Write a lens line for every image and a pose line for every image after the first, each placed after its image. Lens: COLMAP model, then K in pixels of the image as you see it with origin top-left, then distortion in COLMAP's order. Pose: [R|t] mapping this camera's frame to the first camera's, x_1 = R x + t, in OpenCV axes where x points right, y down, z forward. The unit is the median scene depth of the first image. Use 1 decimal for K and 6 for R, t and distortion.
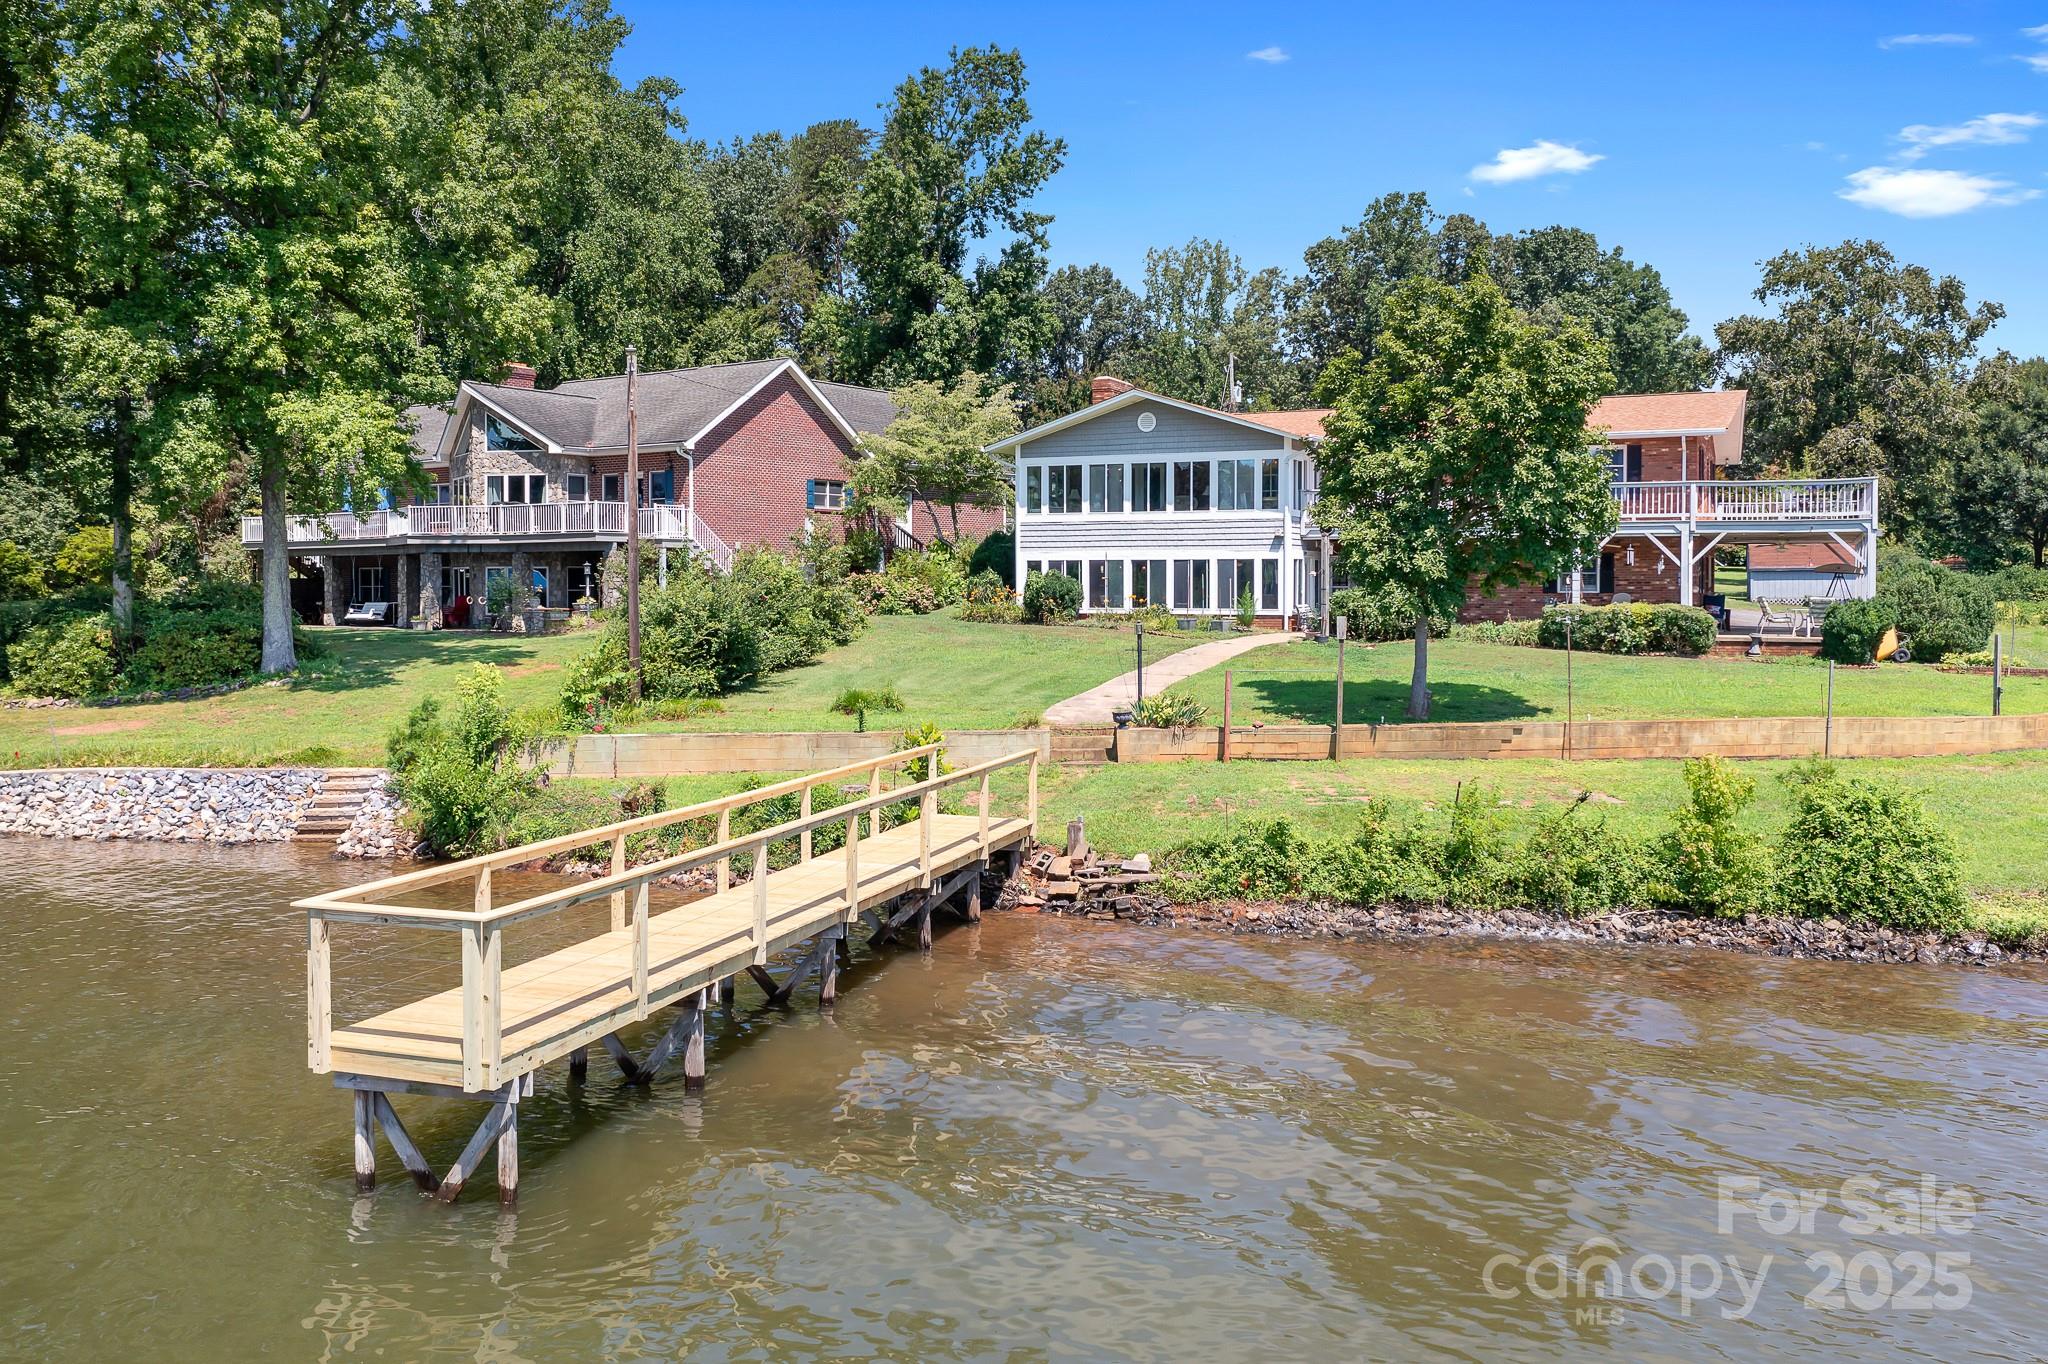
lens RADIAL K [[1636.7, 0, 1016.4], [0, 1636.7, 620.3], [0, 0, 1]] dist [-0.017283, 0.001346]
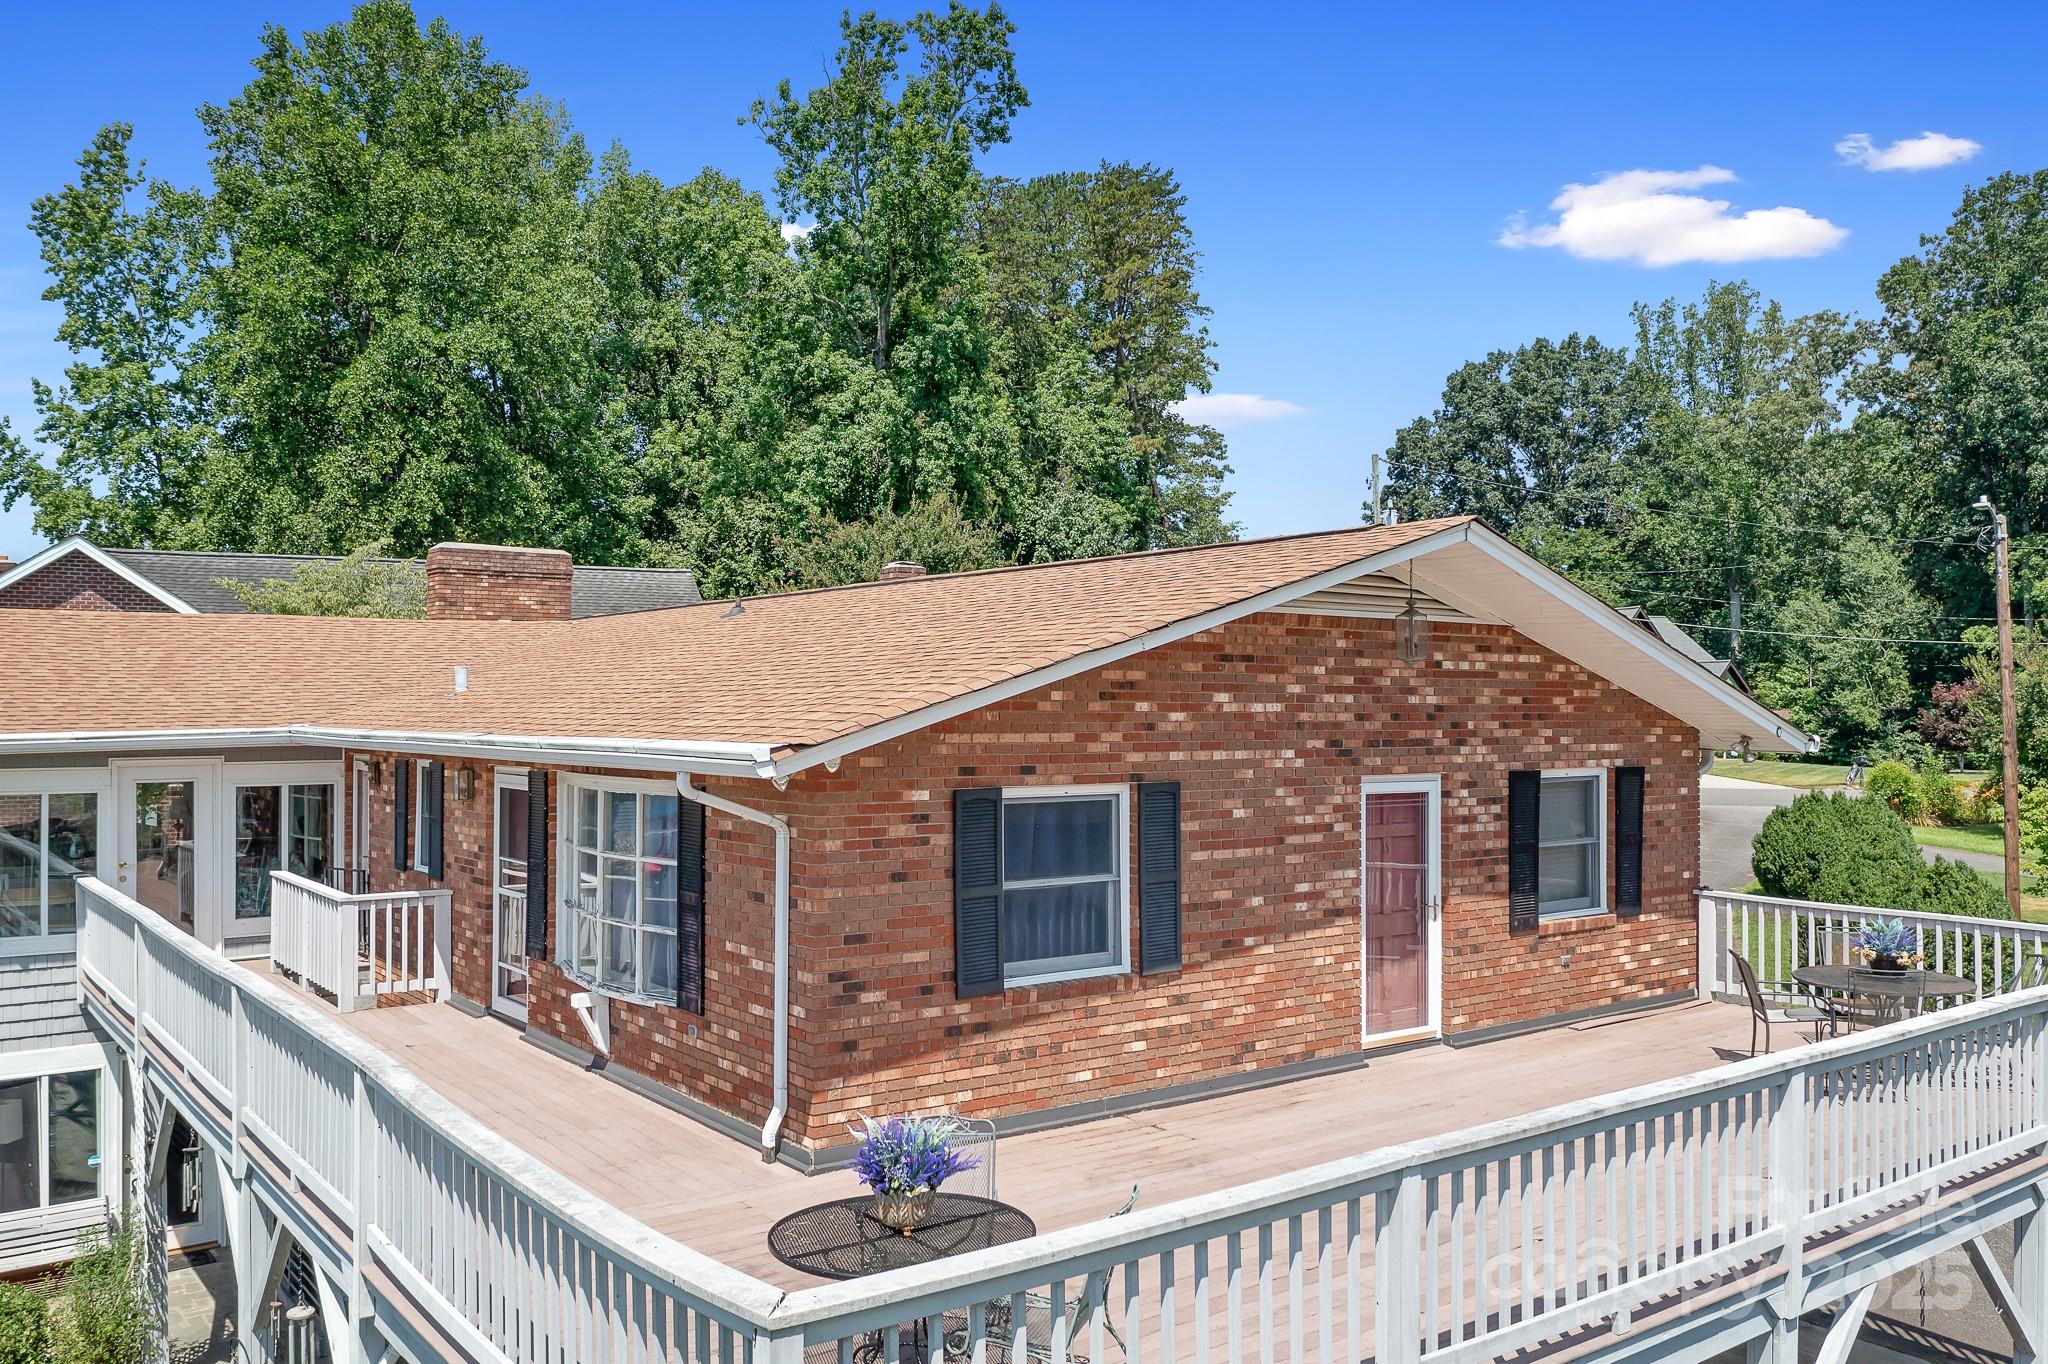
lens RADIAL K [[1630.9, 0, 1020.7], [0, 1630.9, 684.7], [0, 0, 1]] dist [-0.022708, 0.002944]
pose [[0.888925, -0.006785, -0.458002, 0.496841], [-0.008949, 0.999442, -0.032174, -0.107350], [0.457965, 0.032699, 0.888369, 0.752852]]
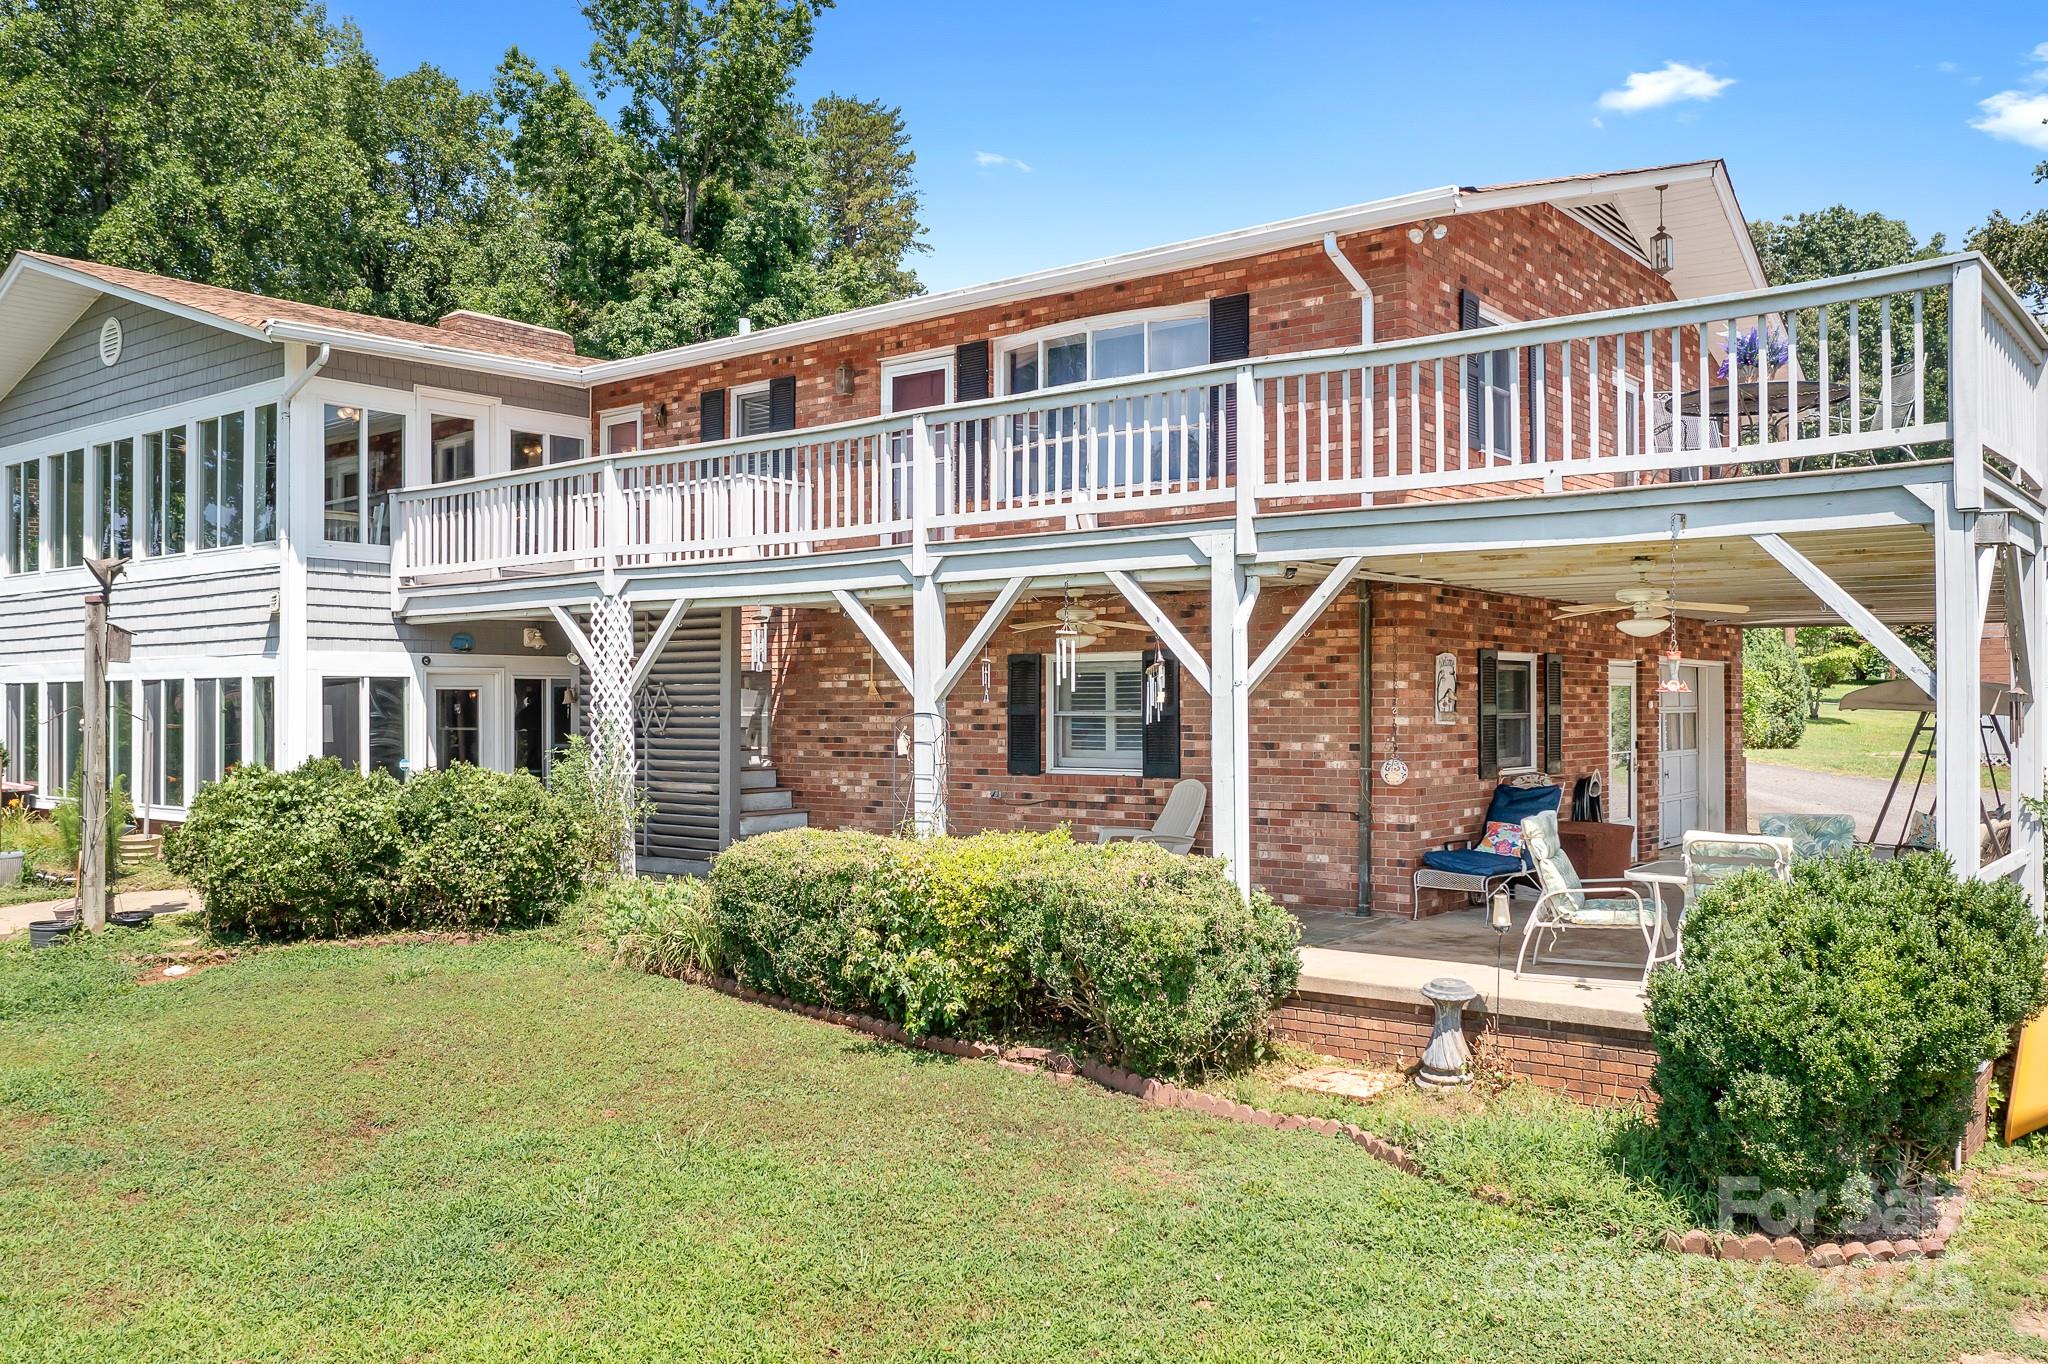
lens RADIAL K [[1638.0, 0, 1024.8], [0, 1638.0, 696.2], [0, 0, 1]] dist [-0.021863, -0.006435]
pose [[0.976032, -0.004000, -0.217590, 0.380095], [-0.001746, 0.999655, -0.026209, -0.022700], [0.217620, 0.025961, 0.975688, 0.647049]]
